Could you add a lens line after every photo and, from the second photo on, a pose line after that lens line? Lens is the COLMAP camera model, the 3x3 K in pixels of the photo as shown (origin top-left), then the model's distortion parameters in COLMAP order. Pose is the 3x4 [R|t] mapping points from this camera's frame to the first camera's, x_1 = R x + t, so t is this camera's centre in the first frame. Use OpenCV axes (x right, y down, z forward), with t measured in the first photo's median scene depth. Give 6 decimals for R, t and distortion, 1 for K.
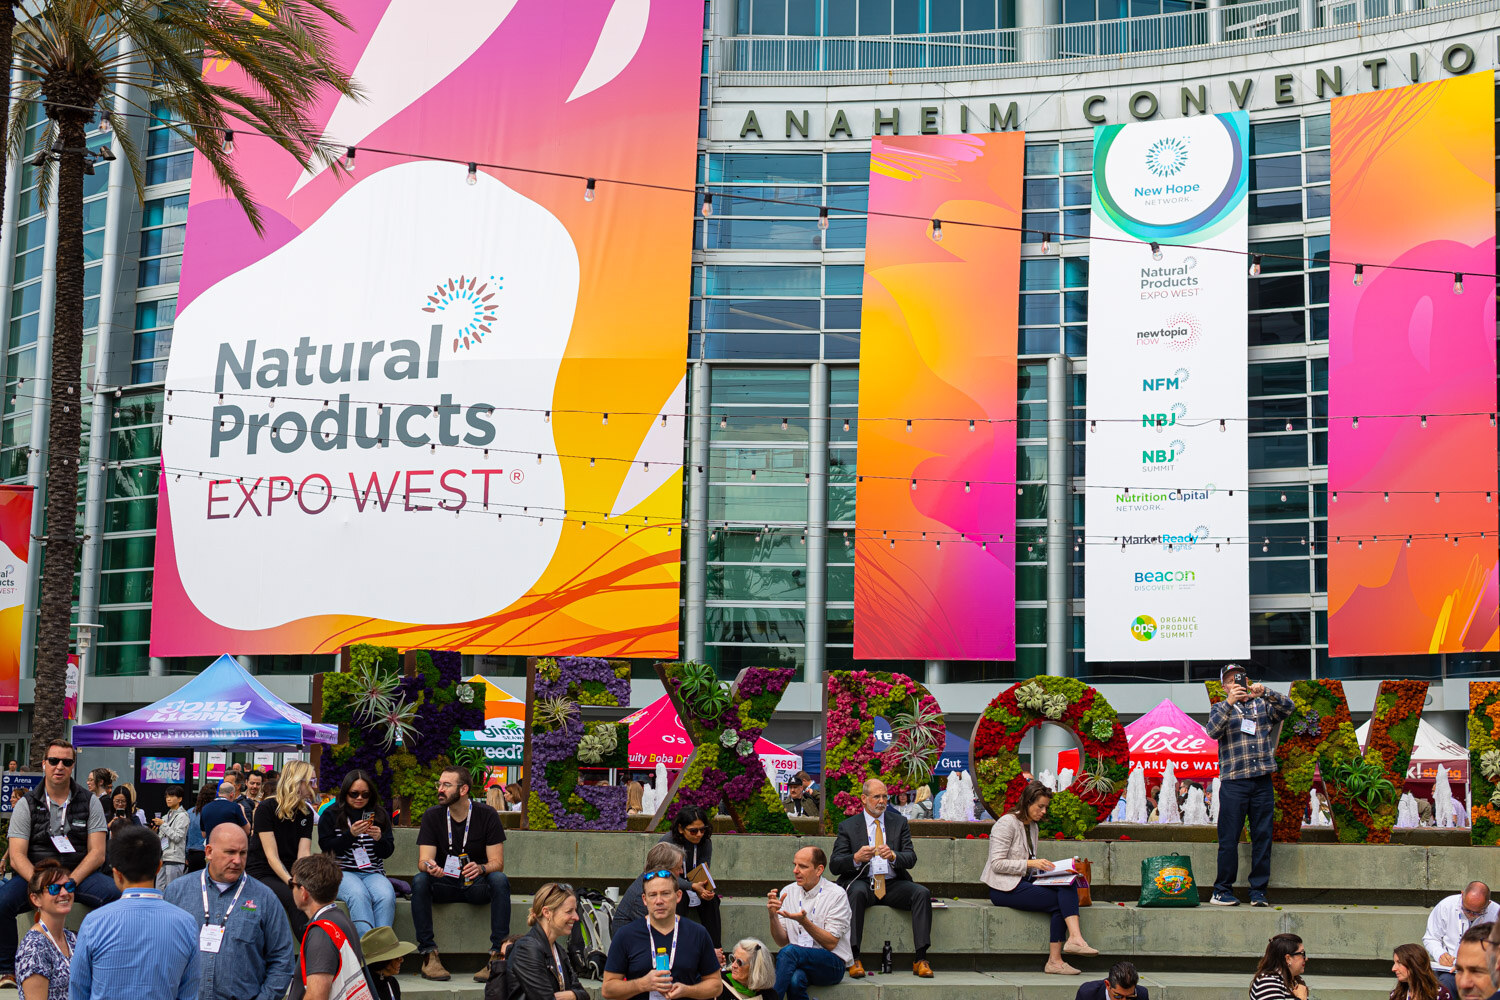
lens RADIAL K [[2157.7, 0, 725.9], [0, 2157.7, 476.8], [0, 0, 1]] dist [-0.146234, 0.242540]
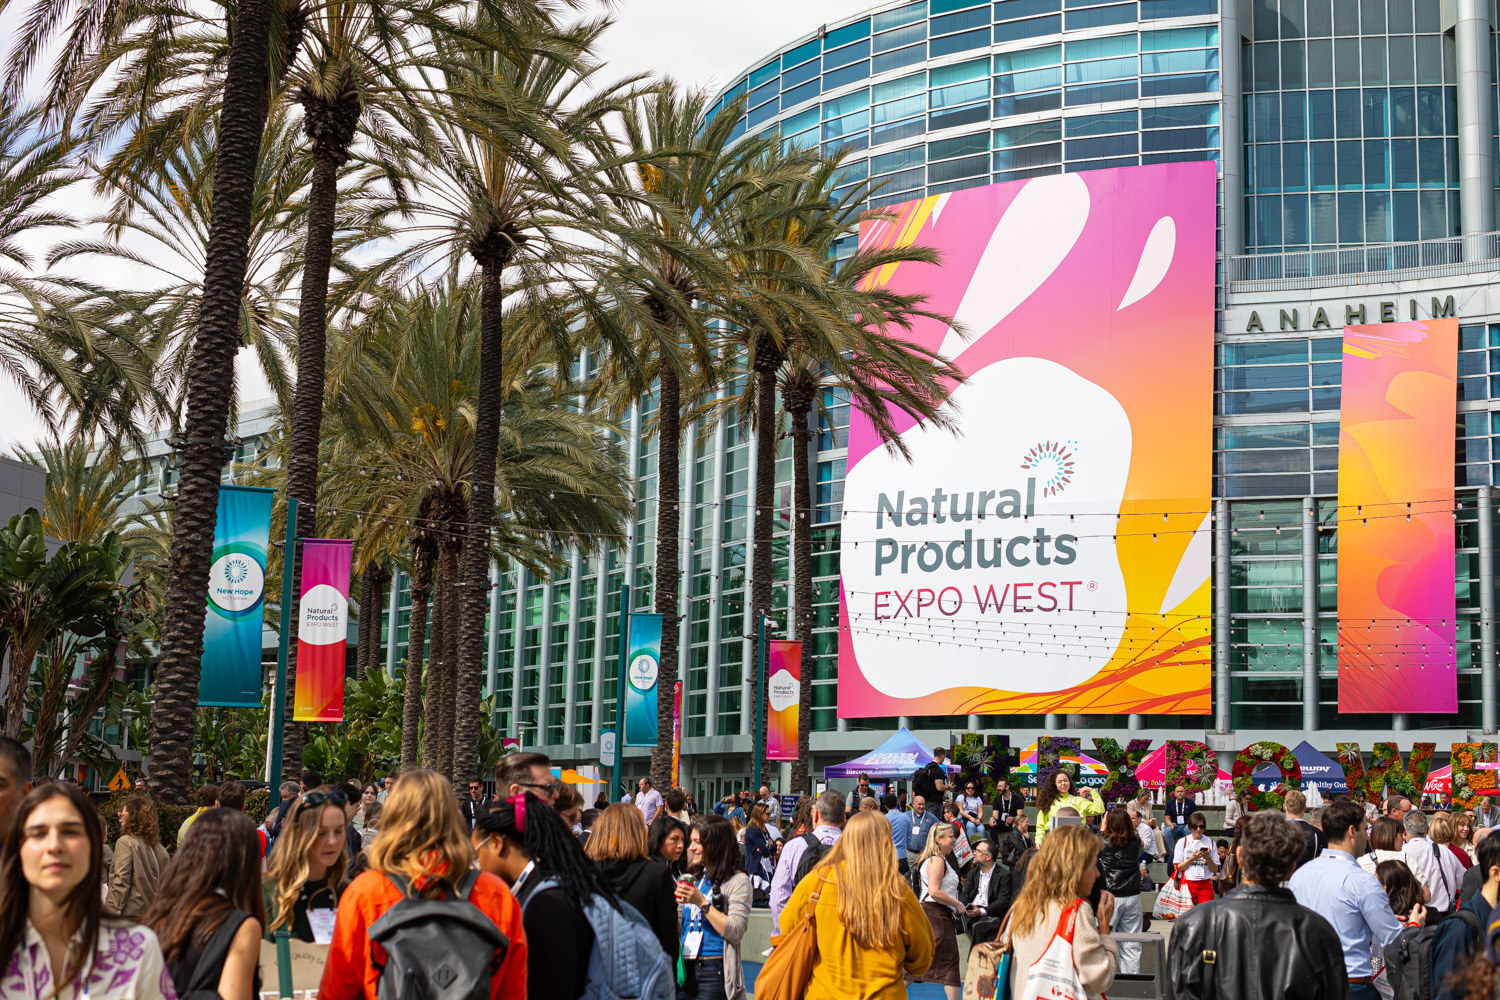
lens RADIAL K [[2157.7, 0, 725.9], [0, 2157.7, 476.8], [0, 0, 1]] dist [-0.146234, 0.242540]
pose [[0.956774, -0.040506, -0.287998, 0.081059], [0.035372, 0.999109, -0.023011, -0.047876], [0.288673, 0.011829, 0.957355, -0.411501]]
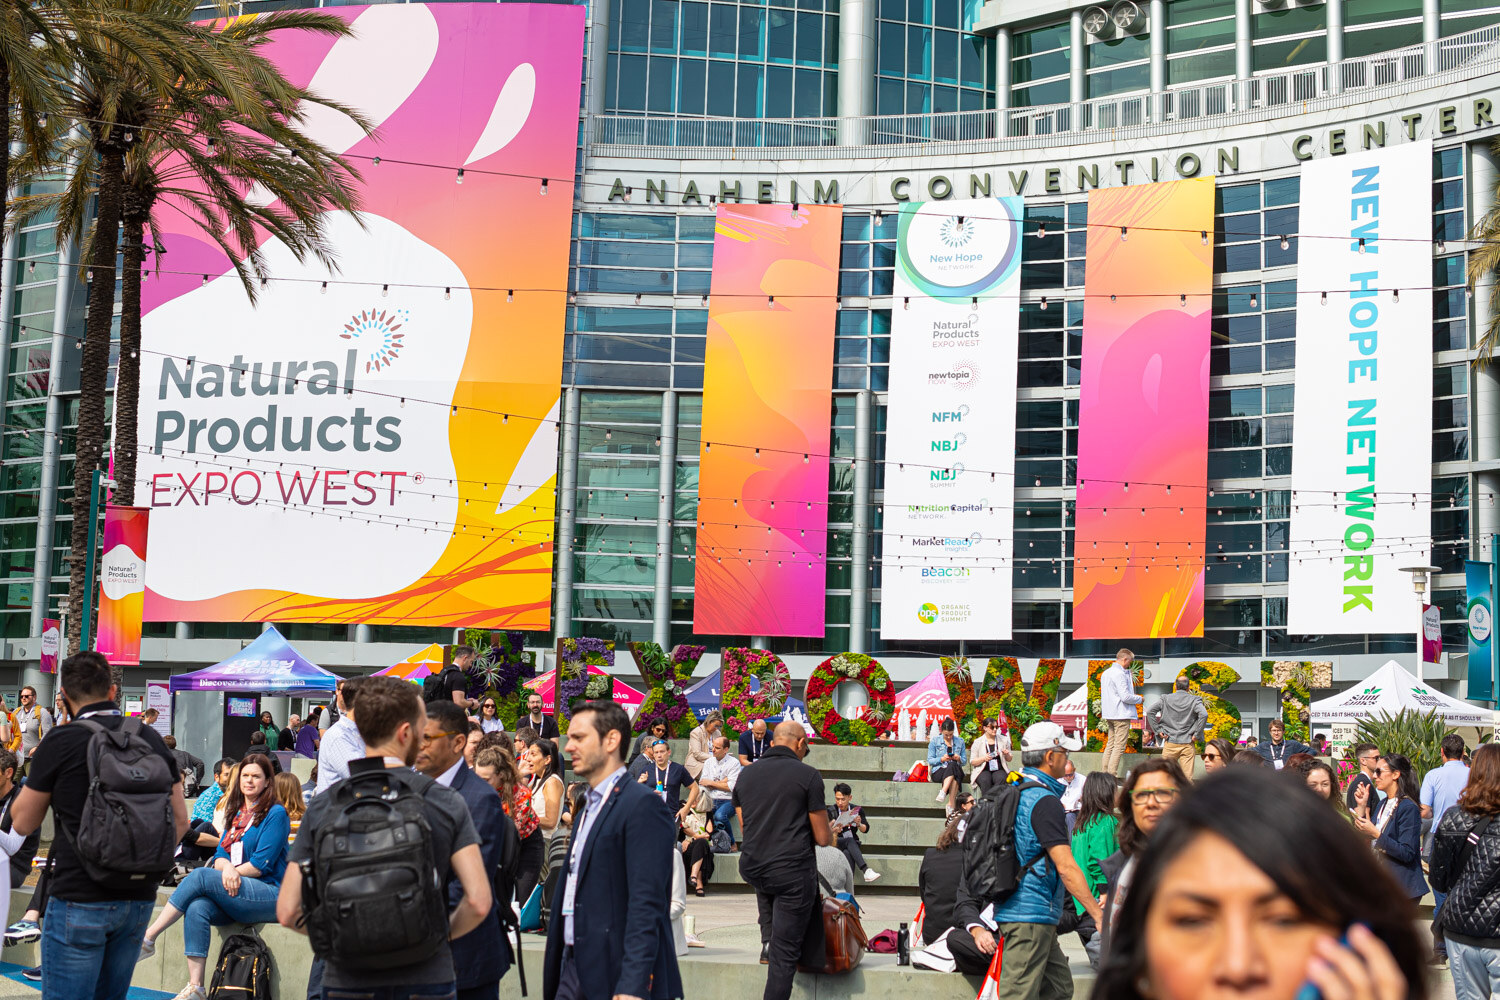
lens RADIAL K [[2157.7, 0, 725.9], [0, 2157.7, 476.8], [0, 0, 1]] dist [-0.146234, 0.242540]
pose [[0.995785, 0.022480, 0.088917, -0.032879], [-0.023774, 0.999626, 0.013517, -0.021496], [-0.088580, -0.015574, 0.995947, -0.220305]]
